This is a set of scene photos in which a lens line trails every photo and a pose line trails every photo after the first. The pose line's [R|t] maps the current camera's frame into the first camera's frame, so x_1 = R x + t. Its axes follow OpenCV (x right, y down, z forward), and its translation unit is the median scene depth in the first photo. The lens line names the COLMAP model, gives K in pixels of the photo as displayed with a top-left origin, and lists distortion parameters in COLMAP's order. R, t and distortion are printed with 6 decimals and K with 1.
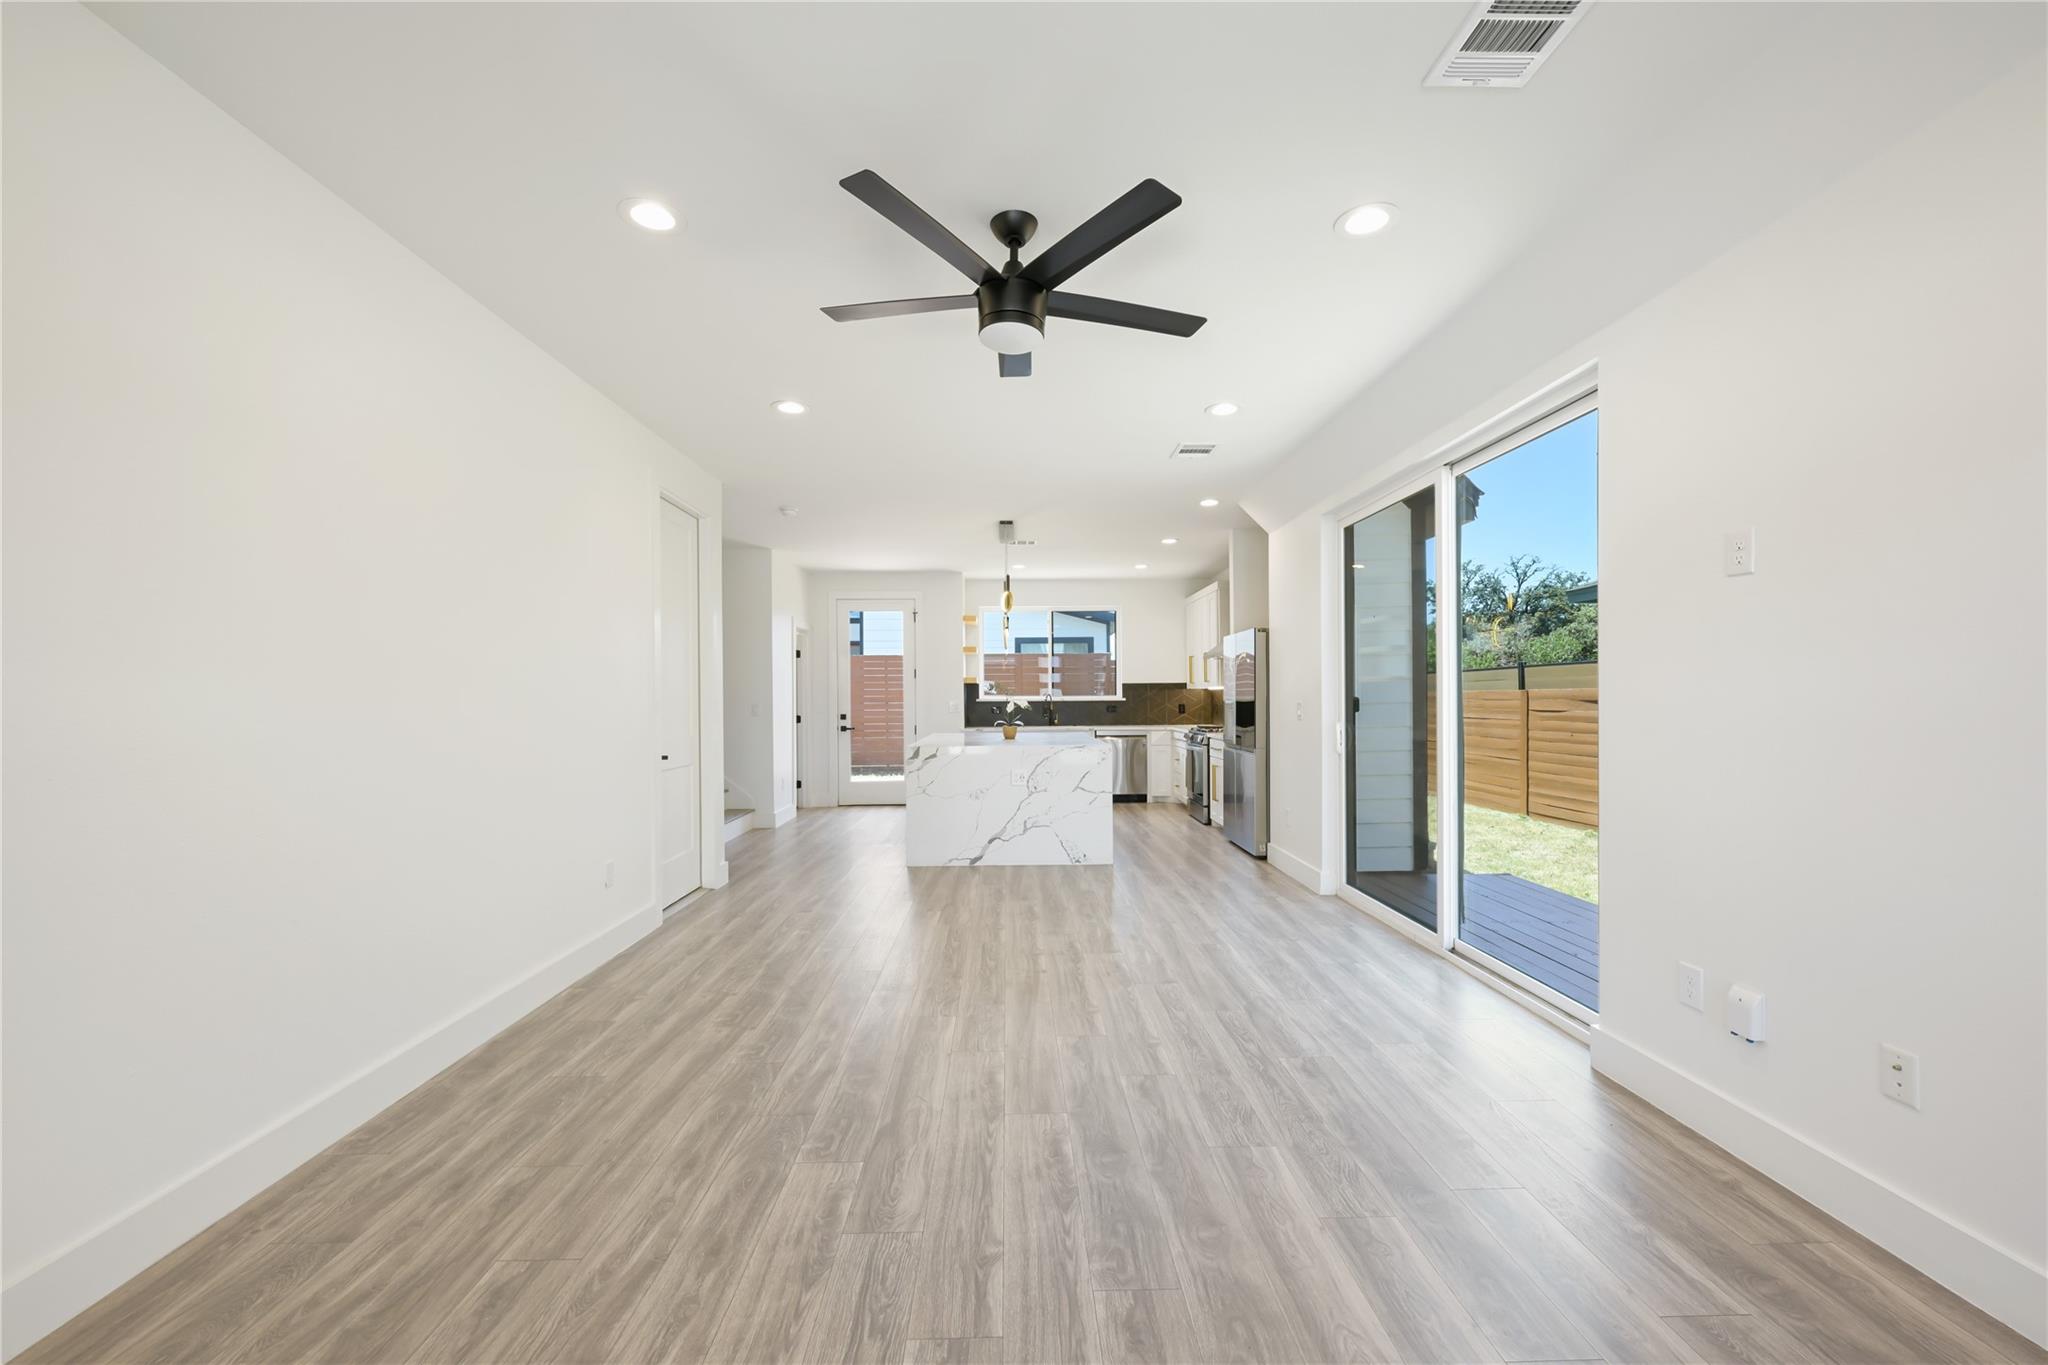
lens RADIAL K [[814.0, 0, 1025.4], [0, 814.0, 694.0], [0, 0, 1]] dist [-0.000746, -0.000278]
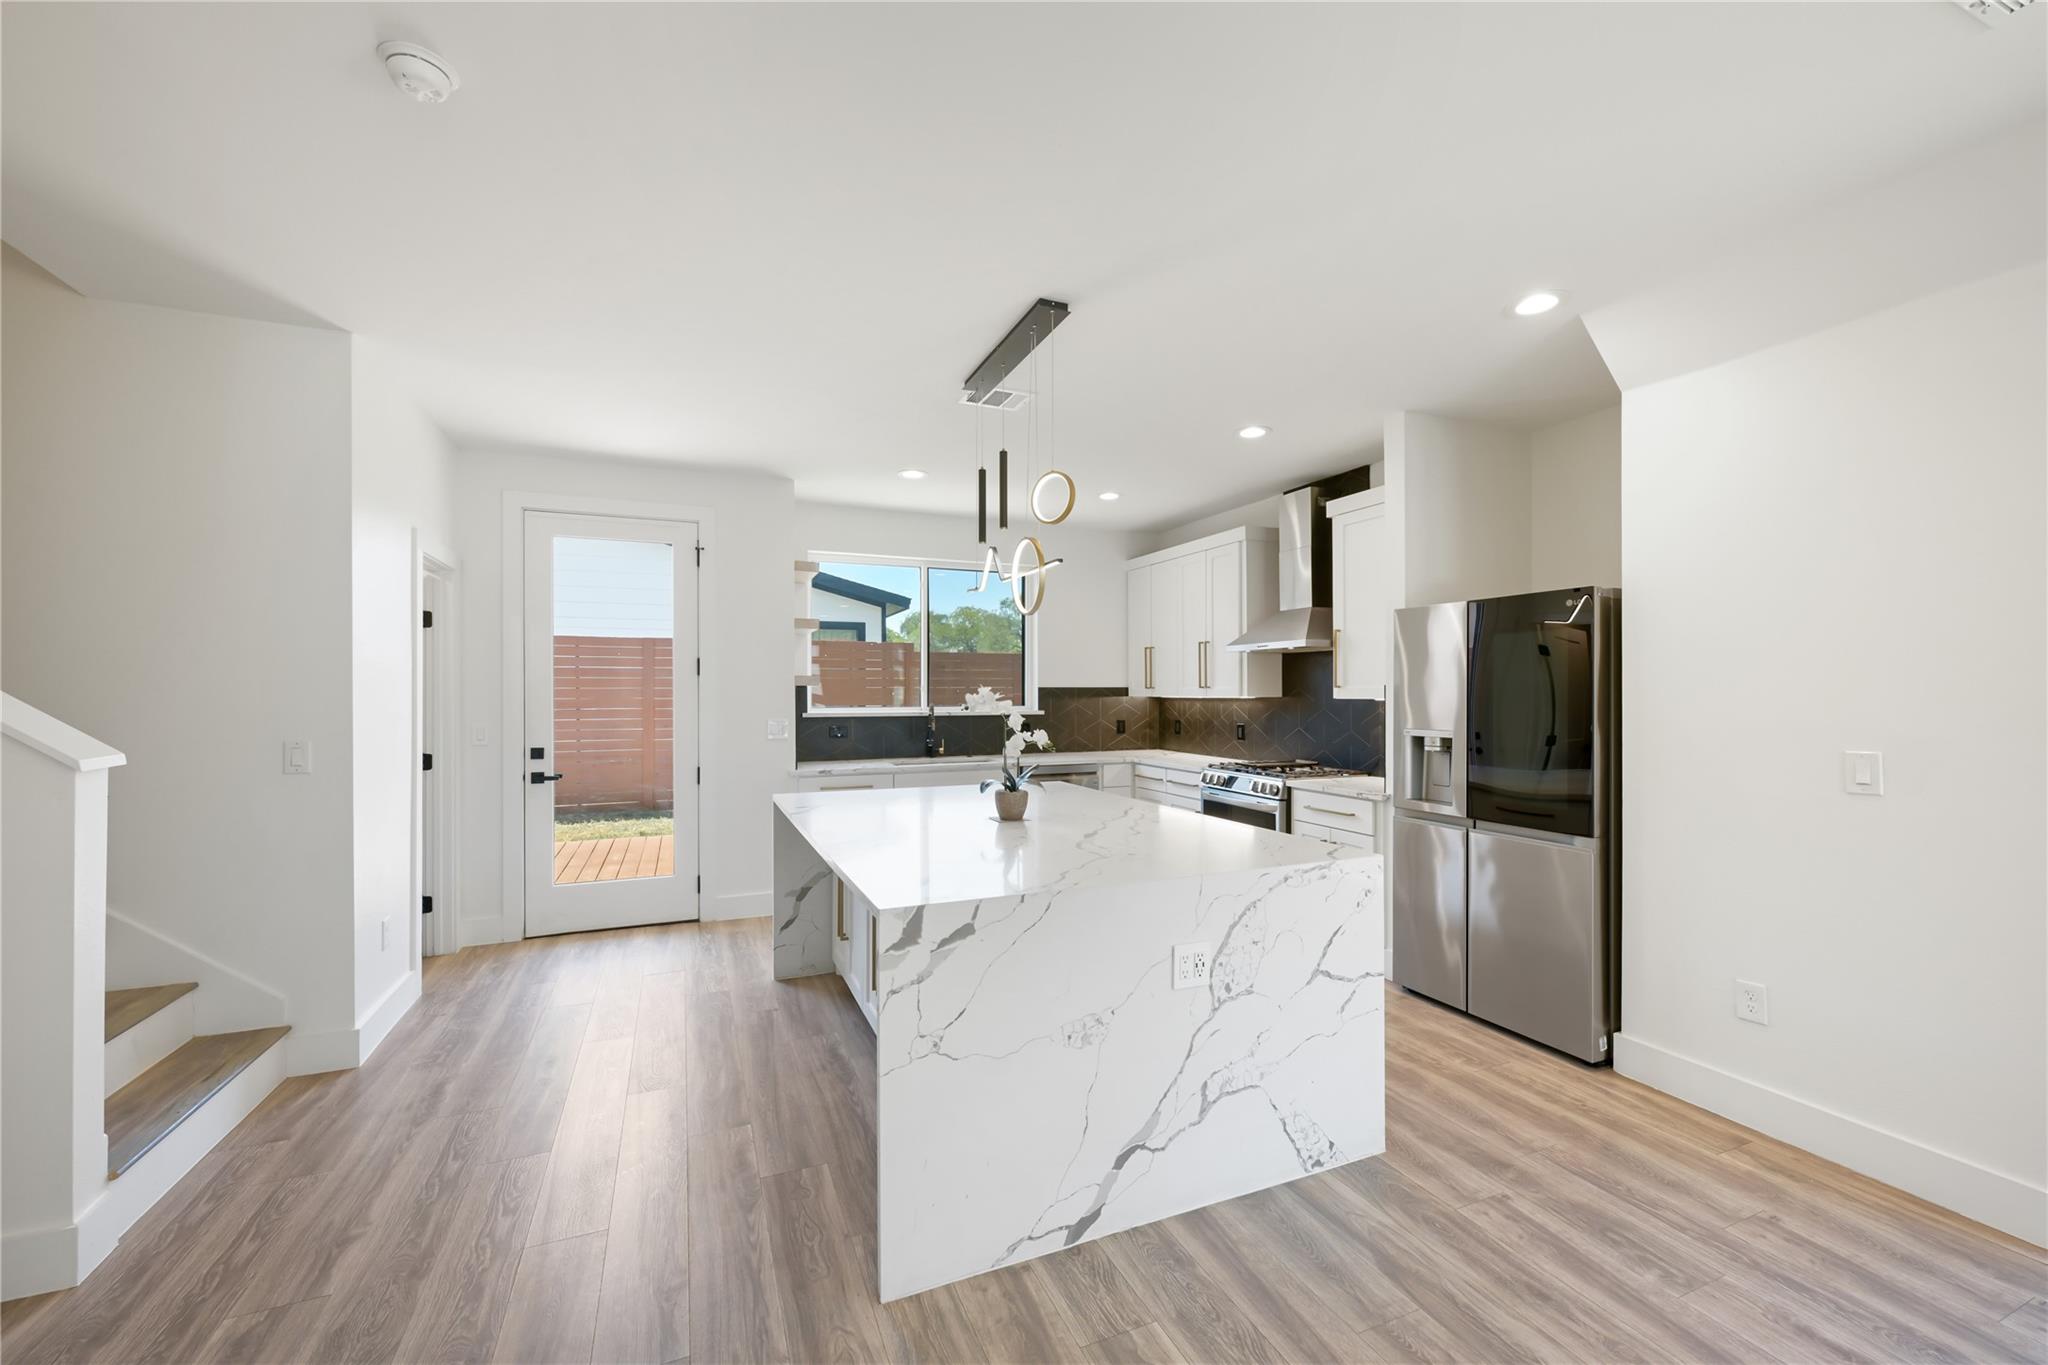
lens RADIAL K [[814.0, 0, 1025.4], [0, 814.0, 694.0], [0, 0, 1]] dist [-0.000746, -0.000278]
pose [[0.928929, 0.004713, 0.370228, -0.158789], [-0.007204, 0.999960, 0.005346, -0.013945], [-0.370188, -0.007633, 0.928926, 0.528922]]
